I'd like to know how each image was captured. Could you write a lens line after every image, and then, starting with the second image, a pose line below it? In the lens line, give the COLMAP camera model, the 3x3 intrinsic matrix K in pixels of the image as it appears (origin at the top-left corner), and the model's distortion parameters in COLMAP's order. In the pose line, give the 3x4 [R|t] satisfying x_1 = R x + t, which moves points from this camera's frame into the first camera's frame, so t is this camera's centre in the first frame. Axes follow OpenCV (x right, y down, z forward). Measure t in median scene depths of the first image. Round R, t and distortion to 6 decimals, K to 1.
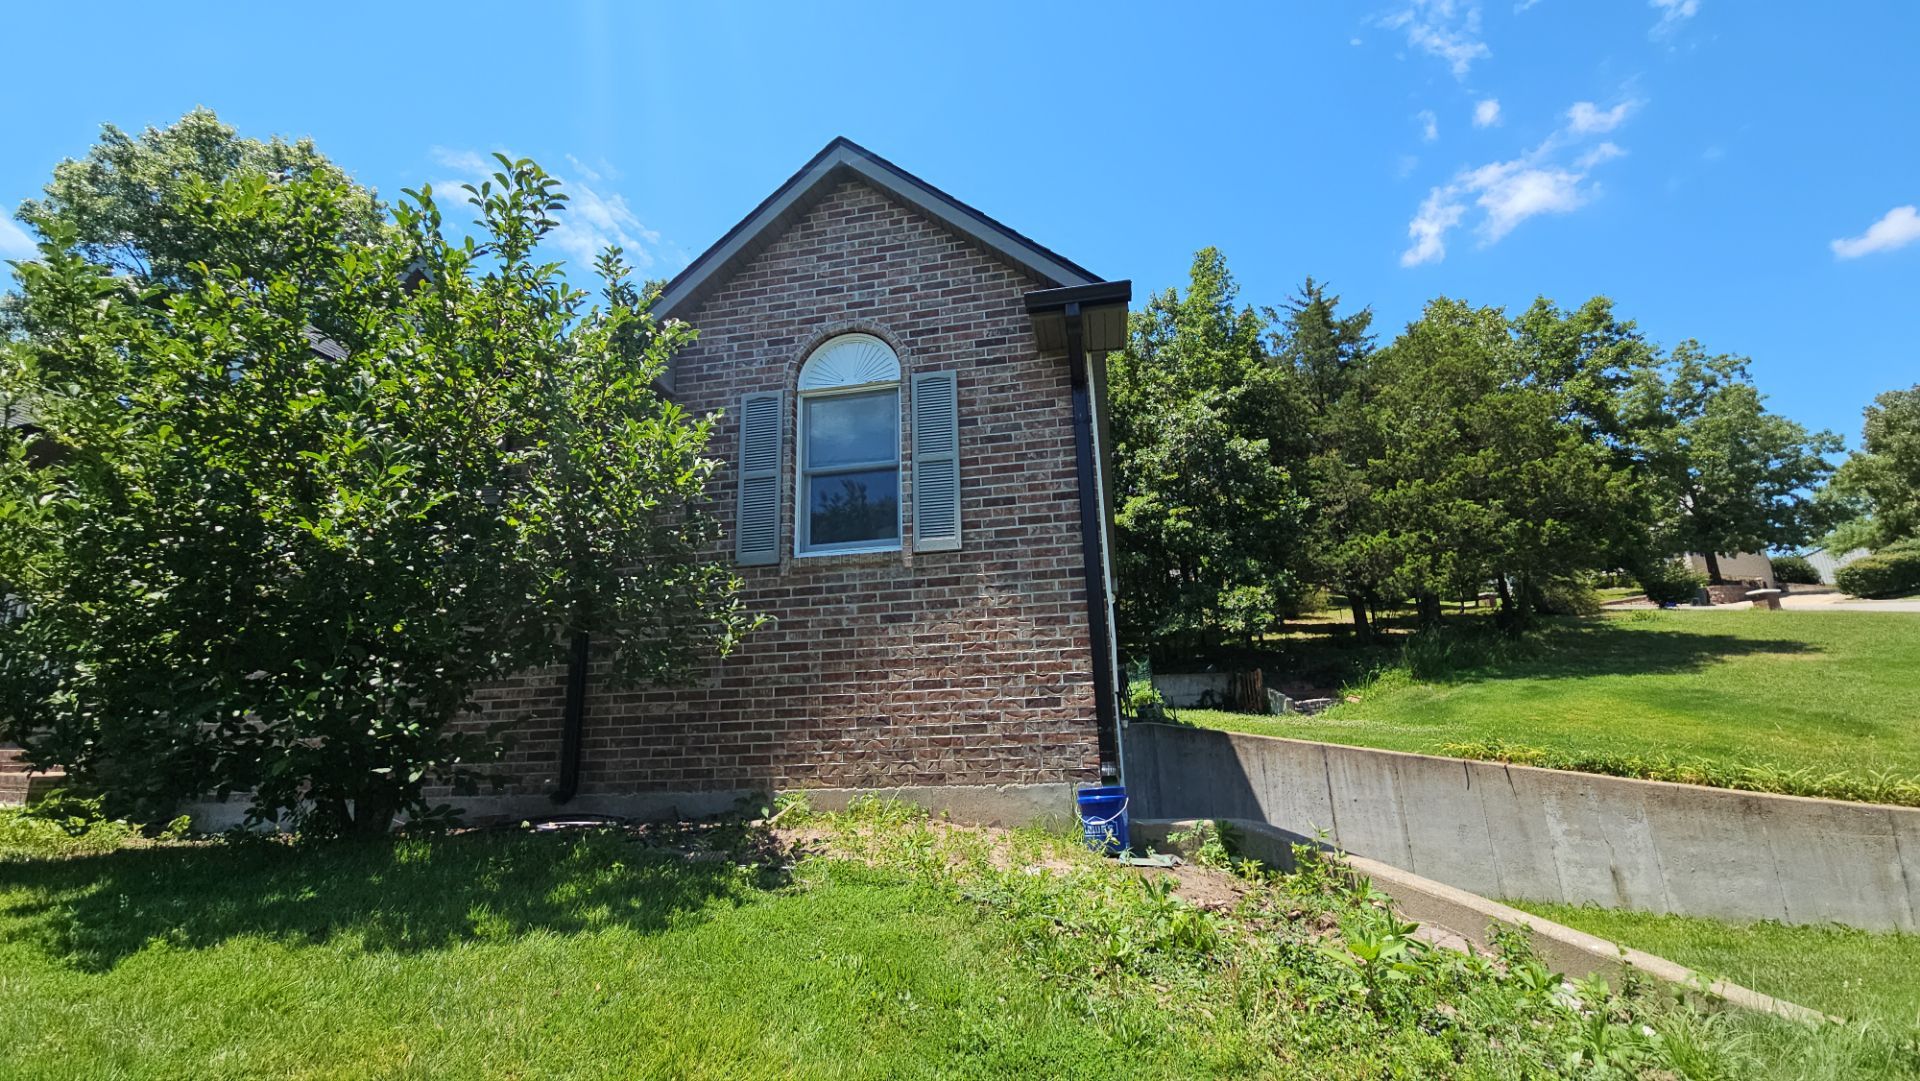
lens RADIAL K [[774.1, 0, 964.9], [0, 774.1, 529.8], [0, 0, 1]] dist [-0.000230, 0.000742]
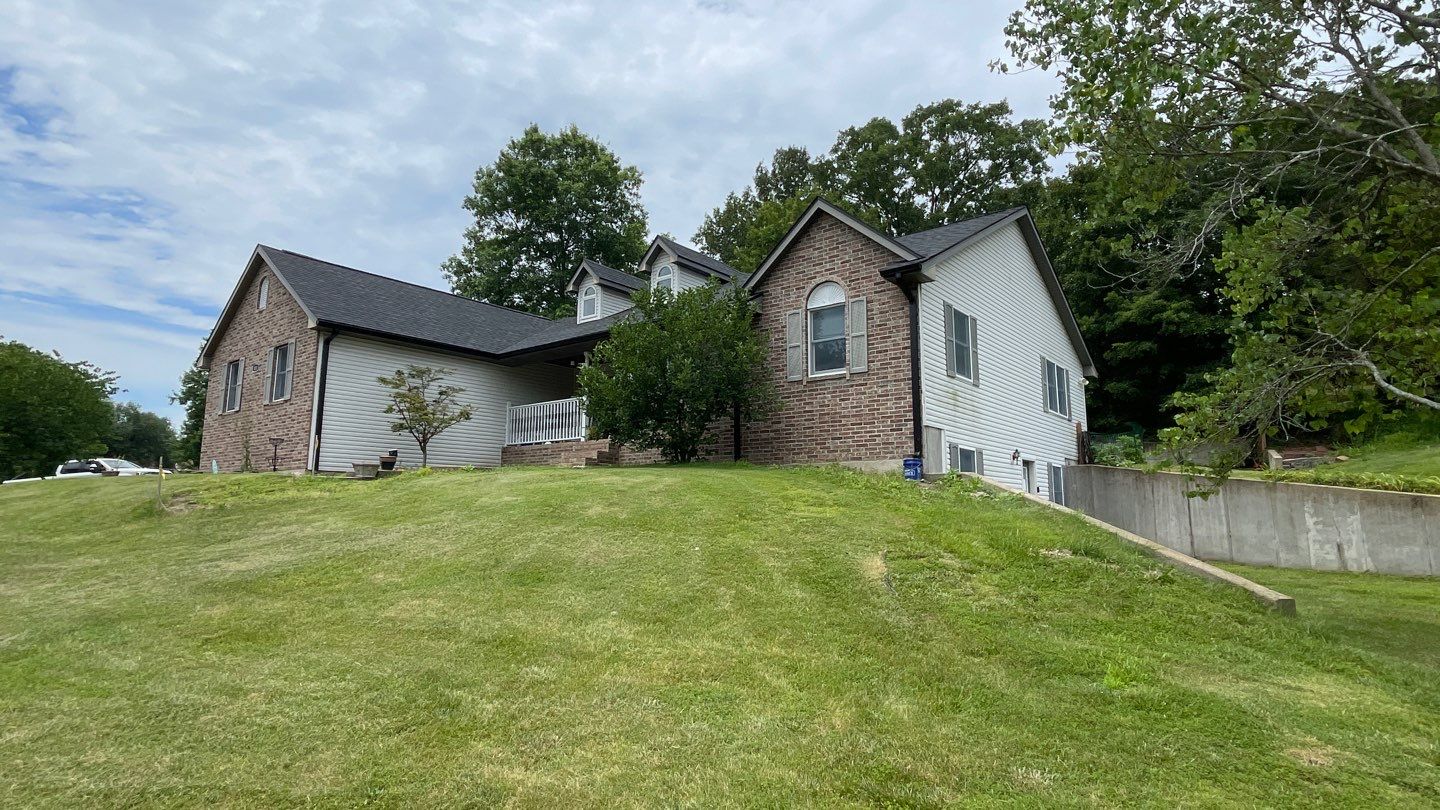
lens RADIAL K [[691.1, 0, 717.4], [0, 691.1, 398.5], [0, 0, 1]] dist [-0.008798, 0.006469]
pose [[0.875194, -0.032909, -0.482652, 0.621906], [0.083203, 0.993057, 0.083161, -0.109825], [0.476564, -0.112941, 0.871855, -1.152094]]
